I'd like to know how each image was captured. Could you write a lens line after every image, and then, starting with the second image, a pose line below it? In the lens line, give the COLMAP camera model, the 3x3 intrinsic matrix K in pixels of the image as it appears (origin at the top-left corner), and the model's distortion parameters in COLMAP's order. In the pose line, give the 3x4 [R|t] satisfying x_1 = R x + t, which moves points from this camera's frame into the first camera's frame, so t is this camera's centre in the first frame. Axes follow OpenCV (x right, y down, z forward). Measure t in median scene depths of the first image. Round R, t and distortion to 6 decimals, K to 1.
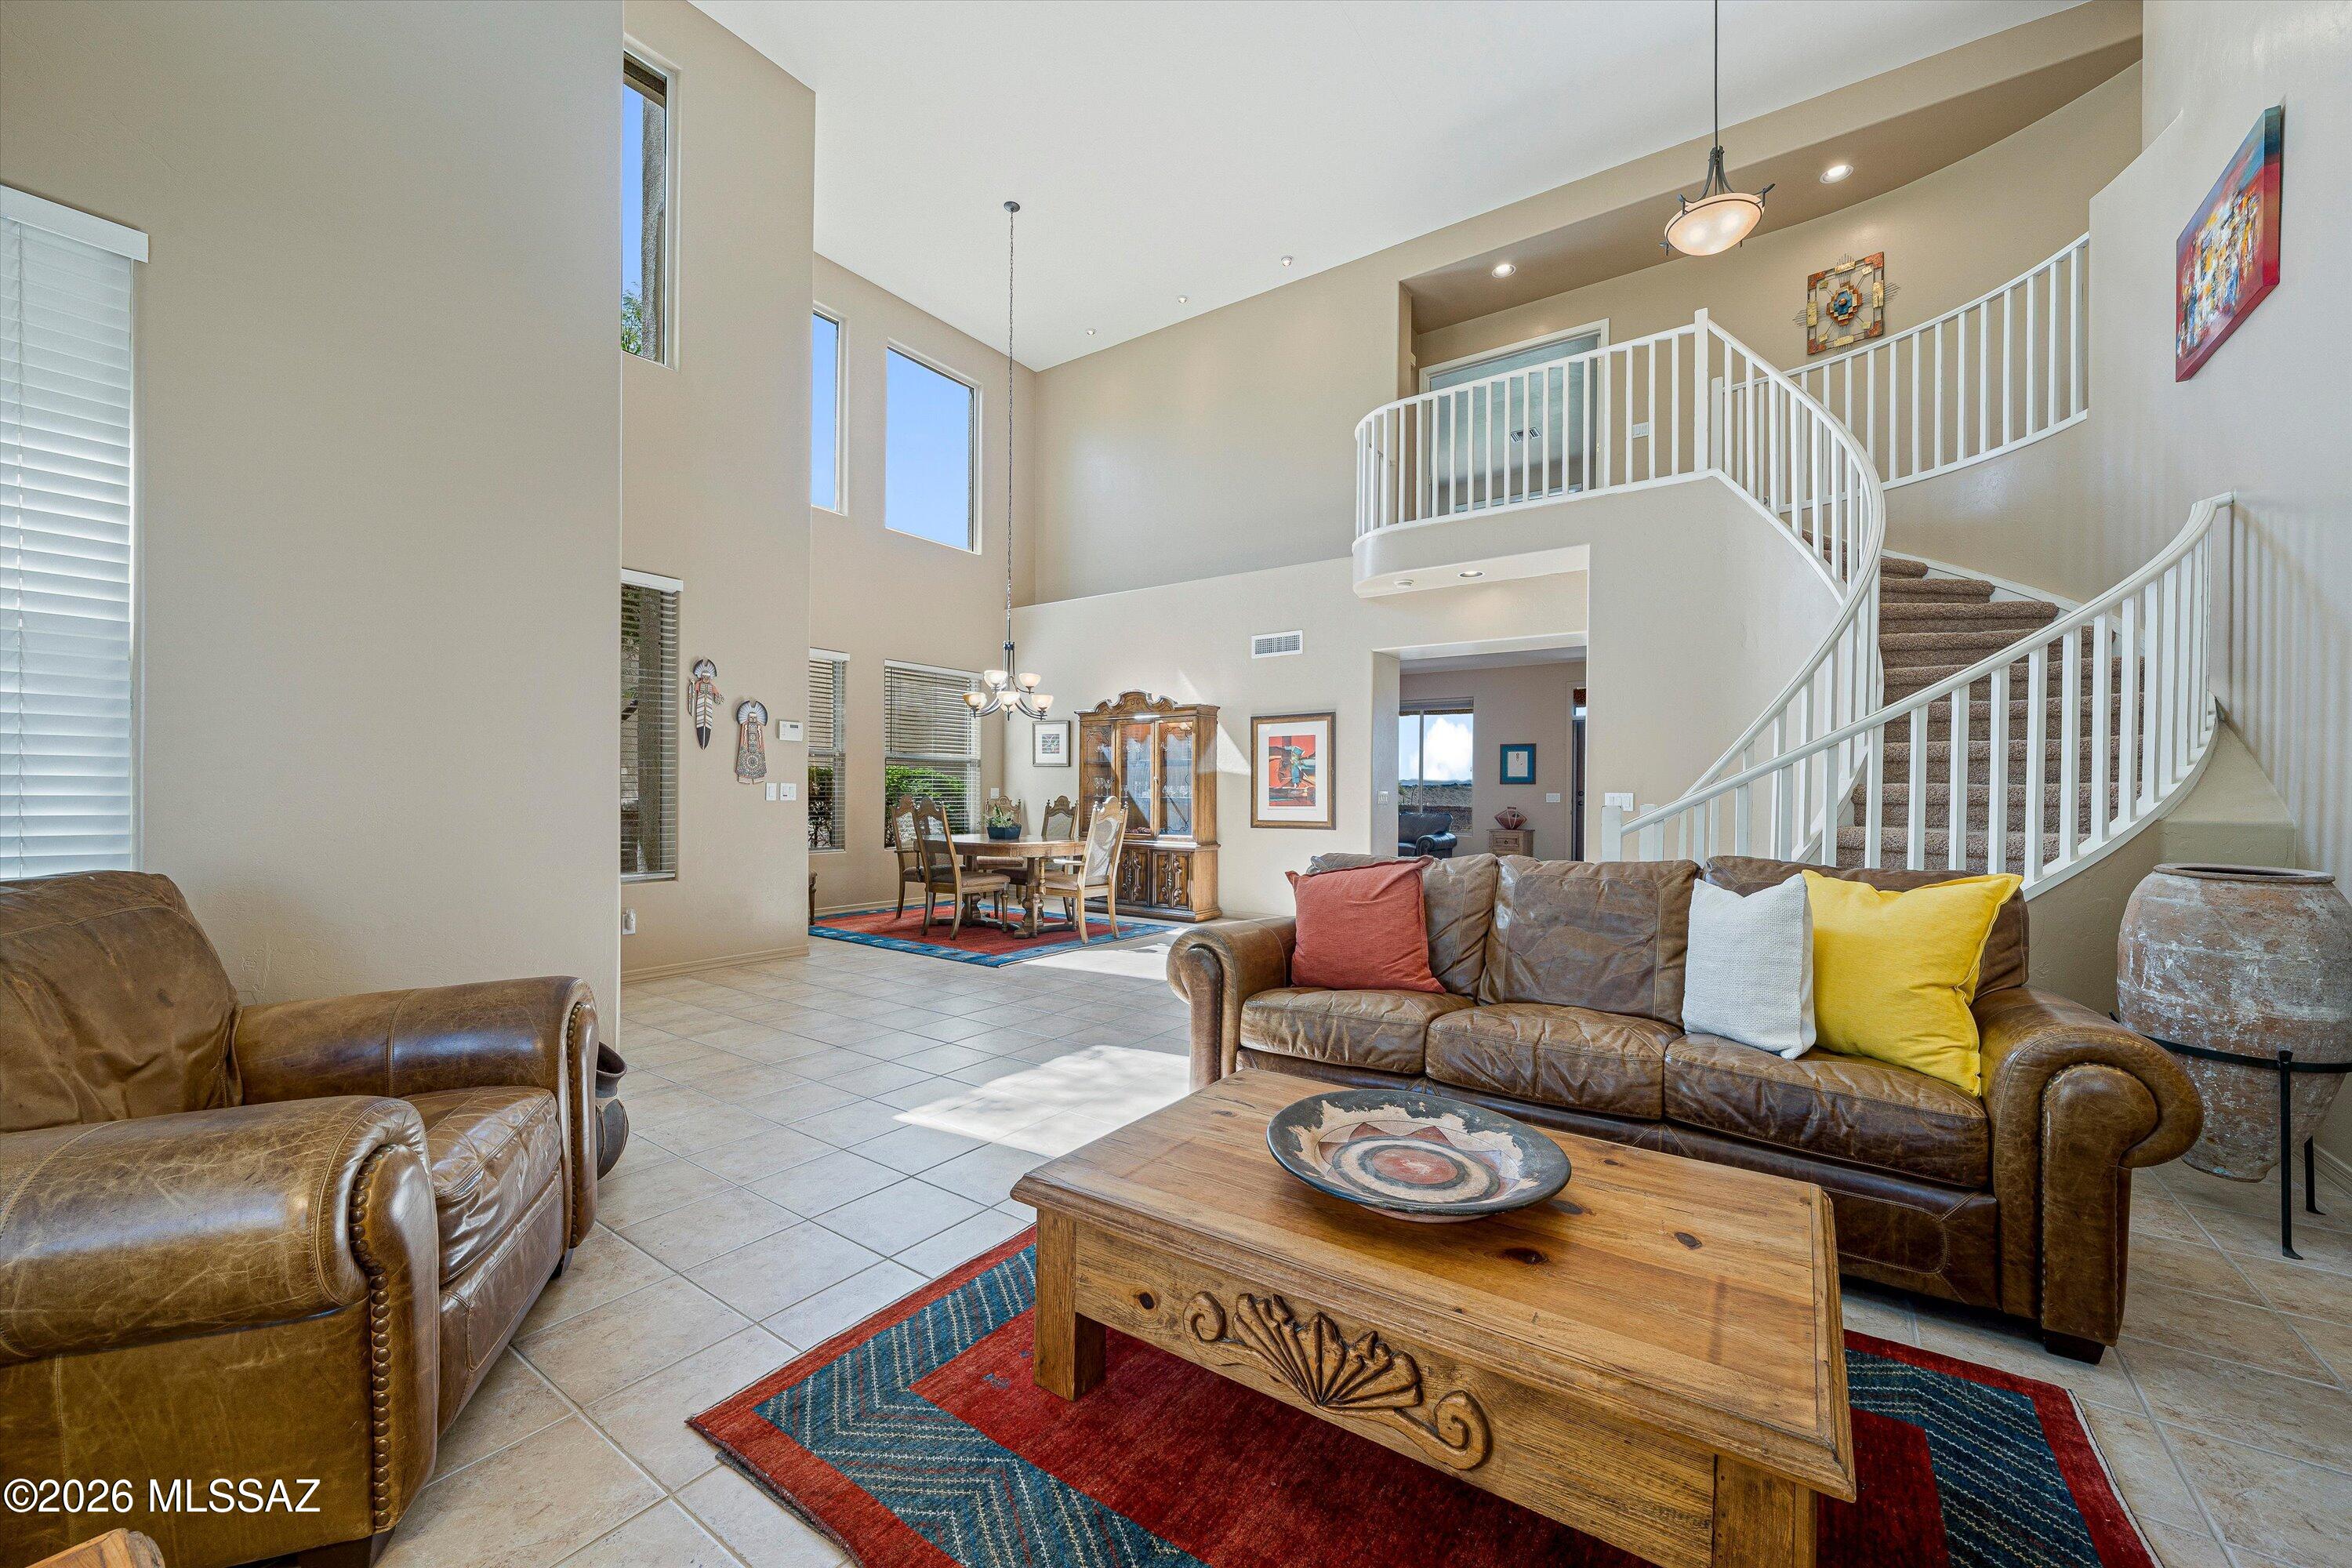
lens RADIAL K [[891.2, 0, 1188.1], [0, 891.2, 792.3], [0, 0, 1]] dist [0.000184, 0.000000]
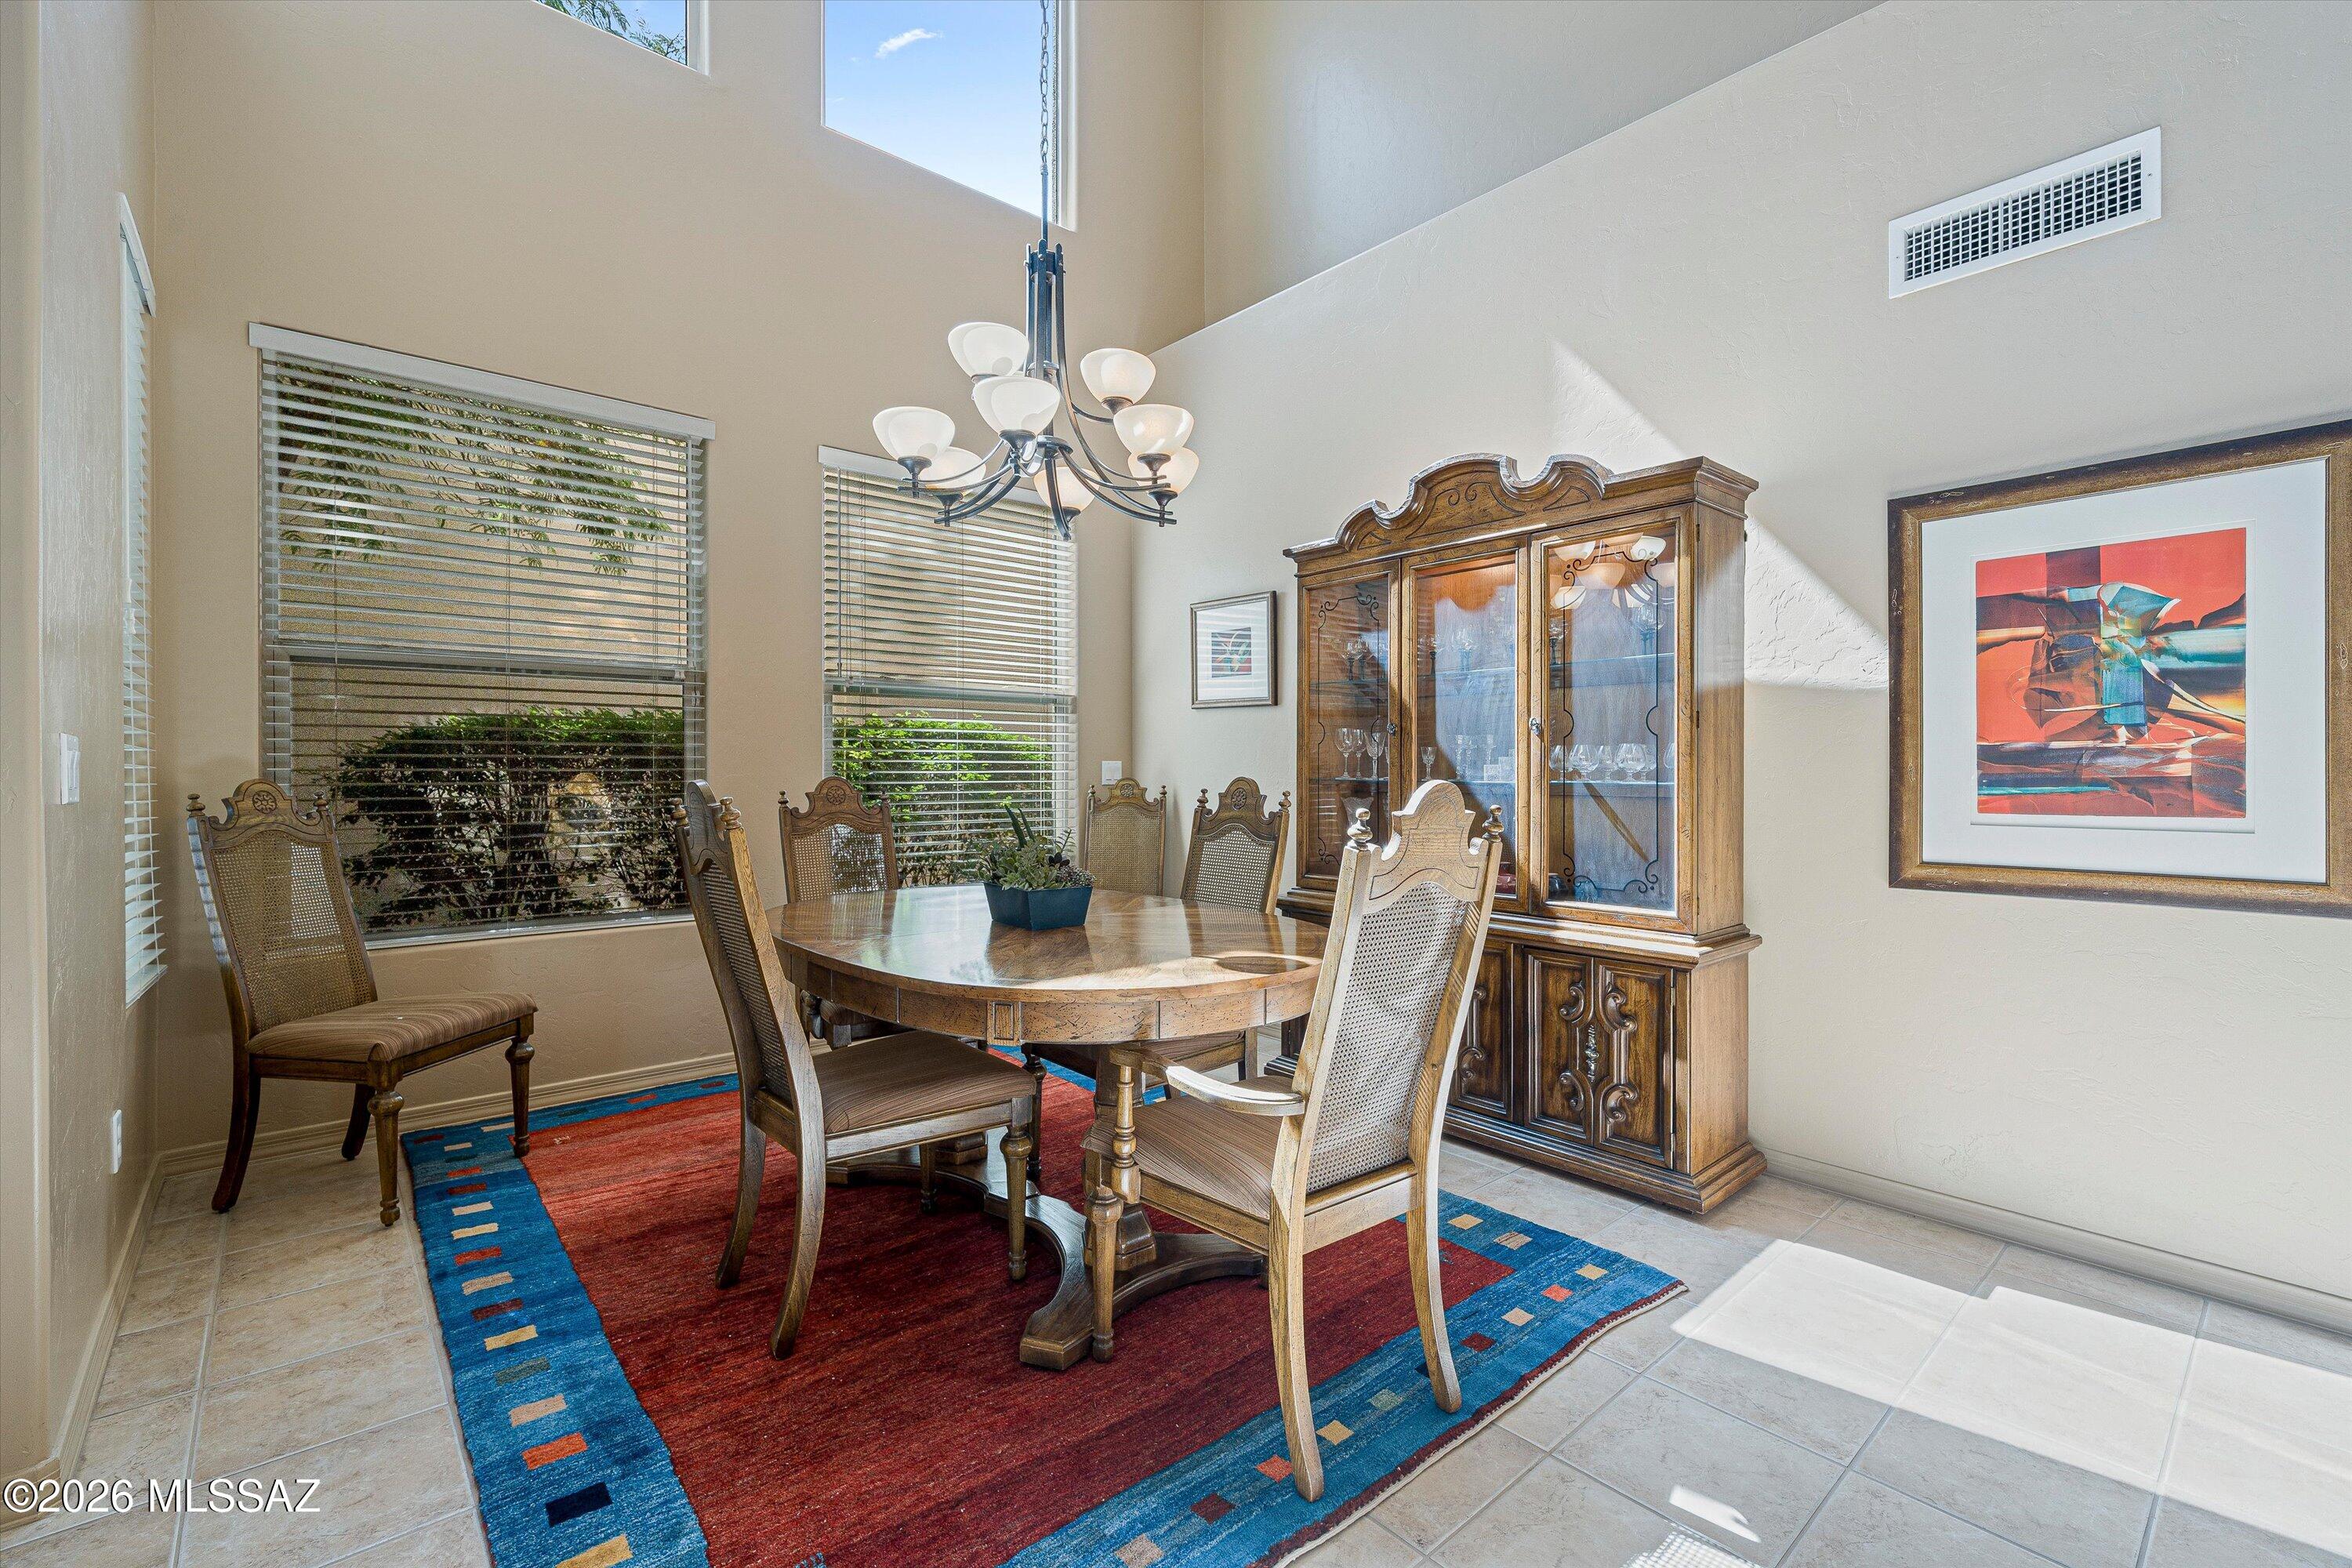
lens RADIAL K [[1025.5, 0, 1179.3], [0, 1025.5, 772.7], [0, 0, 1]] dist [-0.003900, 0.000474]
pose [[0.970238, -0.003042, -0.242135, -0.072118], [0.003372, 0.999994, 0.000948, 0.002142], [0.242131, -0.001736, 0.970242, 0.622417]]
